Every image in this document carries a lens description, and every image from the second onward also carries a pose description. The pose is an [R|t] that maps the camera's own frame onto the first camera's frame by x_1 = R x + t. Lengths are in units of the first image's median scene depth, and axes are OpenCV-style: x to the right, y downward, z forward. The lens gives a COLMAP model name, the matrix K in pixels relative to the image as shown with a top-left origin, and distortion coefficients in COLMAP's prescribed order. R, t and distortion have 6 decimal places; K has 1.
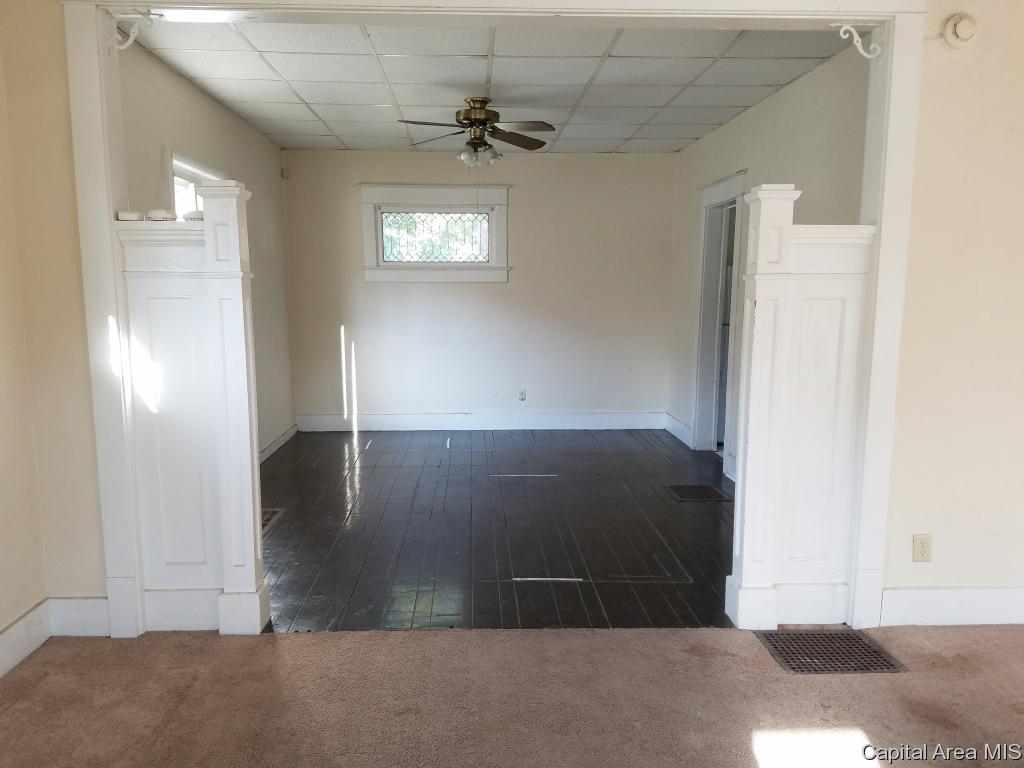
lens RADIAL K [[776.2, 0, 505.8], [0, 776.2, 395.0], [0, 0, 1]] dist [0.101311, -0.168855]
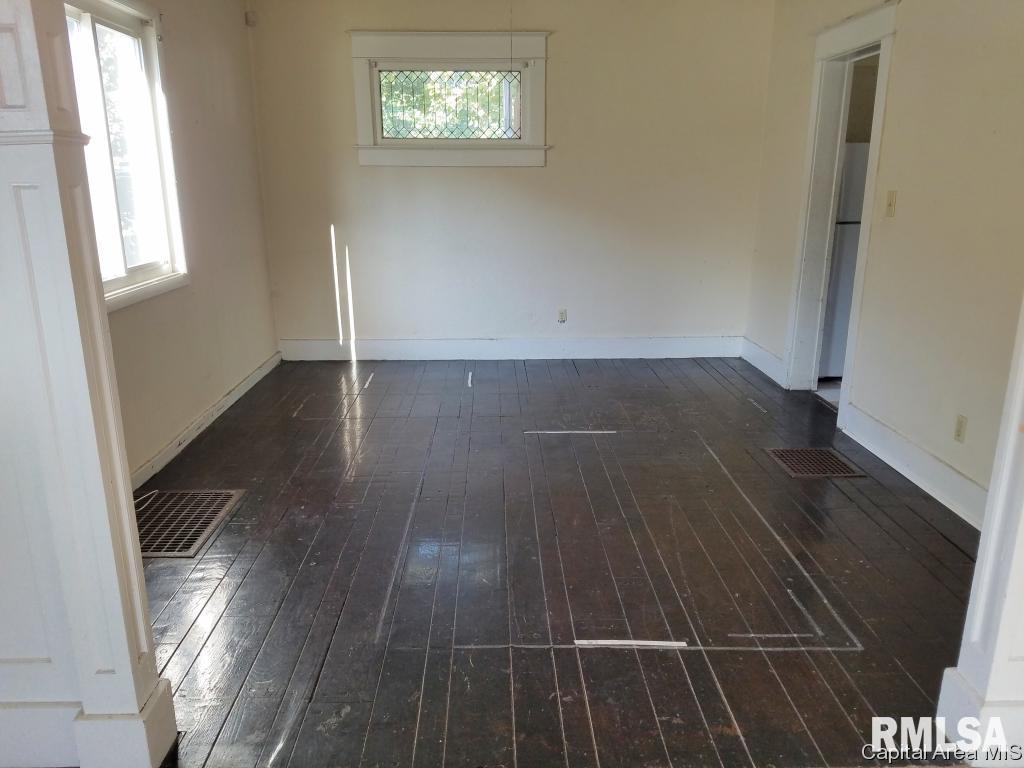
lens RADIAL K [[776.2, 0, 514.0], [0, 776.2, 407.2], [0, 0, 1]] dist [0.101311, -0.168855]
pose [[0.999878, 0.002819, -0.015384, -0.016448], [-0.000555, 0.989401, 0.145205, -0.023534], [0.015630, -0.145179, 0.989282, 0.209480]]
